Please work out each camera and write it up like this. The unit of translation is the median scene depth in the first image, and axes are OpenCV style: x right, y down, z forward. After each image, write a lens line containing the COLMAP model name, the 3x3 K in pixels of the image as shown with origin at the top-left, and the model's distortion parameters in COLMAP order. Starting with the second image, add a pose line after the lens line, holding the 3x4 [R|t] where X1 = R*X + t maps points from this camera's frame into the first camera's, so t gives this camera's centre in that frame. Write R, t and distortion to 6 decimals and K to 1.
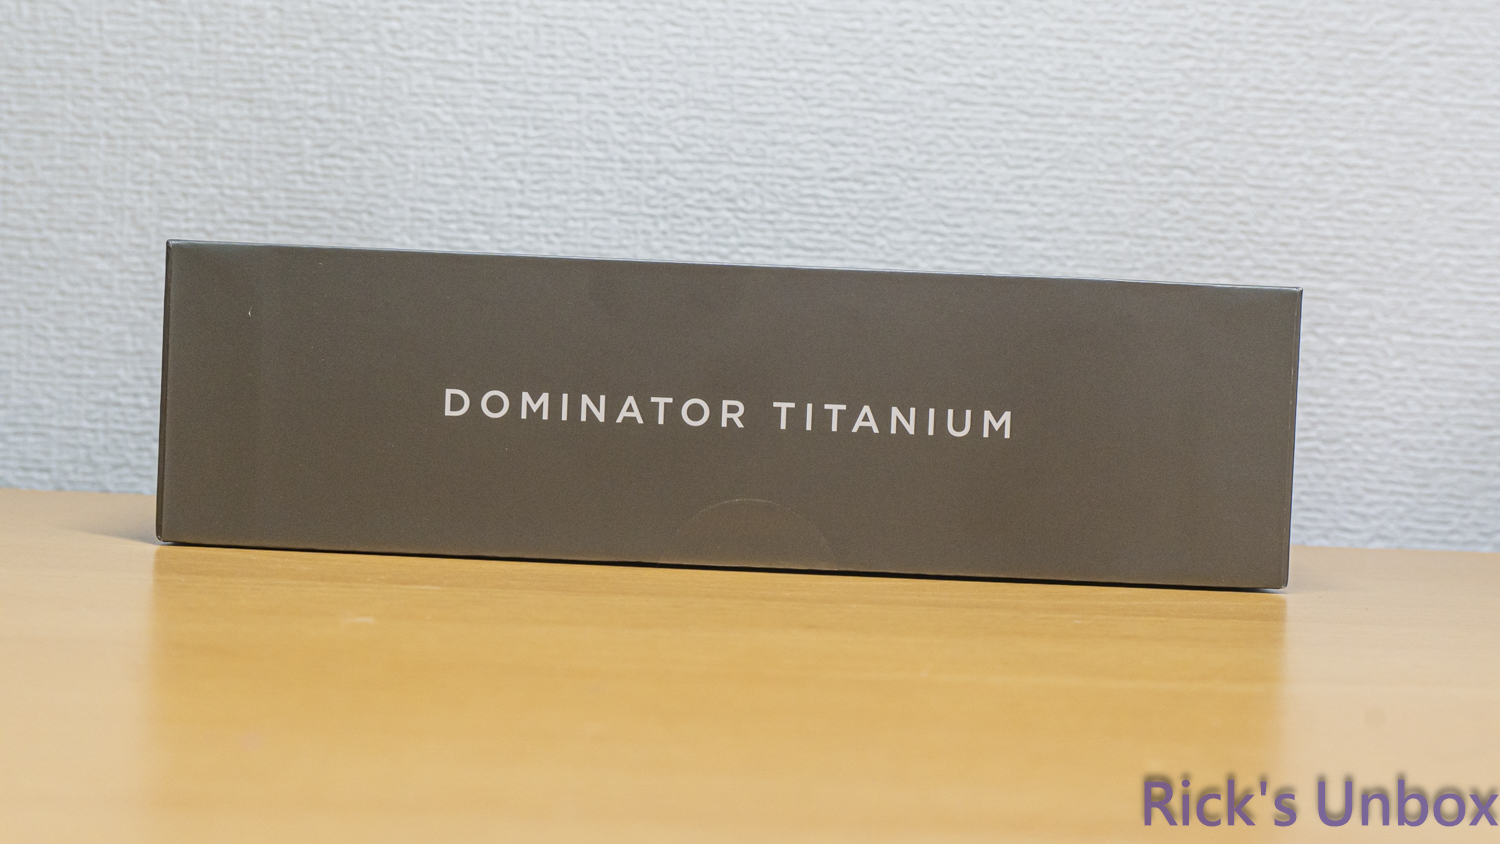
lens RADIAL K [[1899.7, 0, 814.6], [0, 1899.7, 387.7], [0, 0, 1]] dist [0.063171, 0.000000]
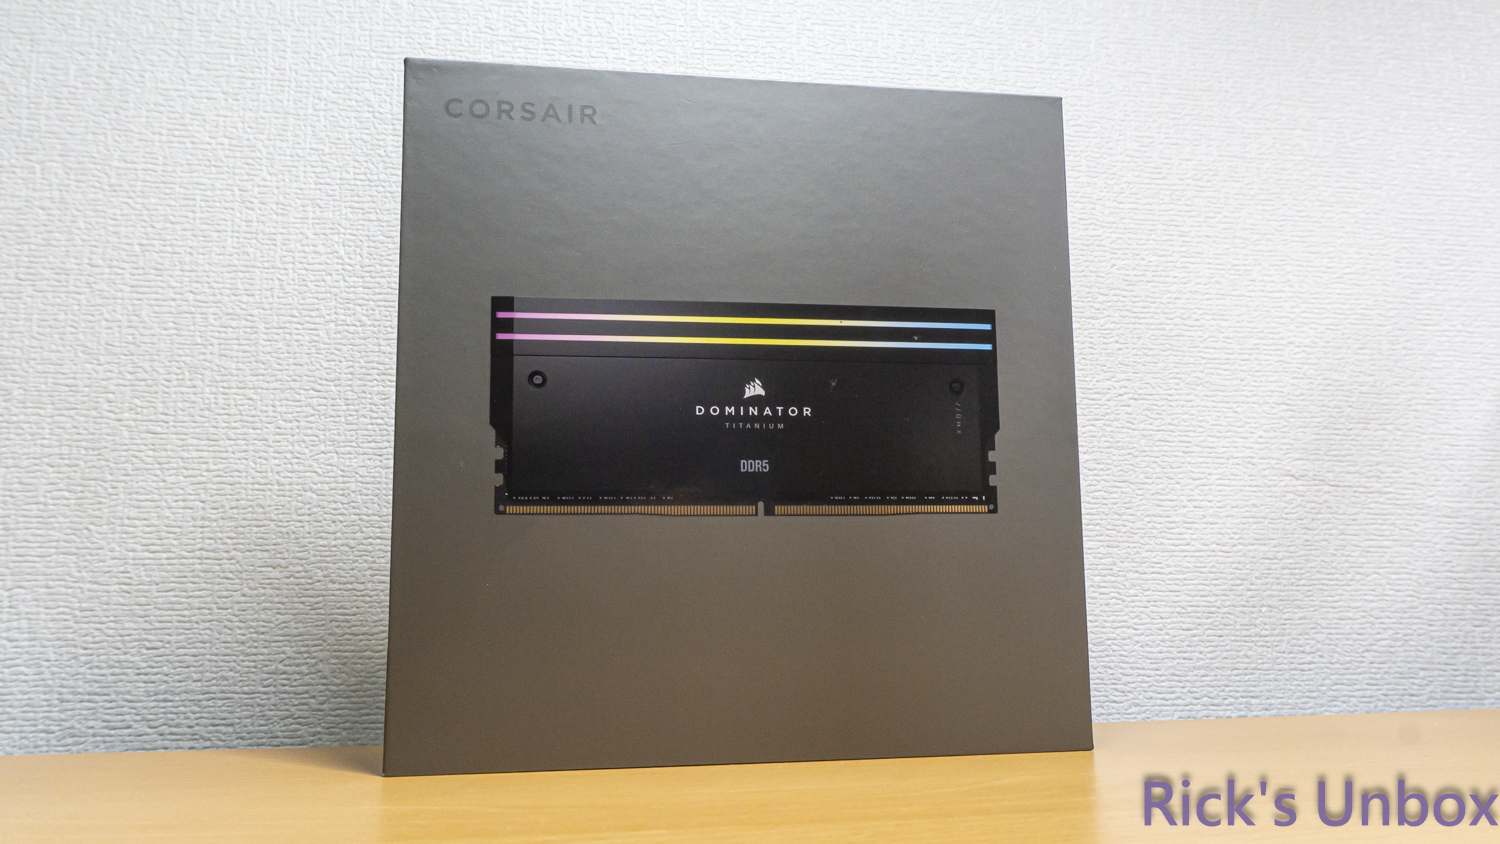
lens RADIAL K [[1272.7, 0, 754.9], [0, 1272.7, 410.0], [0, 0, 1]] dist [0.041205, 0.010104]
pose [[0.984770, -0.031934, 0.170905, -0.179395], [0.060096, 0.984919, -0.162246, -0.007641], [-0.163147, 0.170045, 0.971837, -0.005036]]
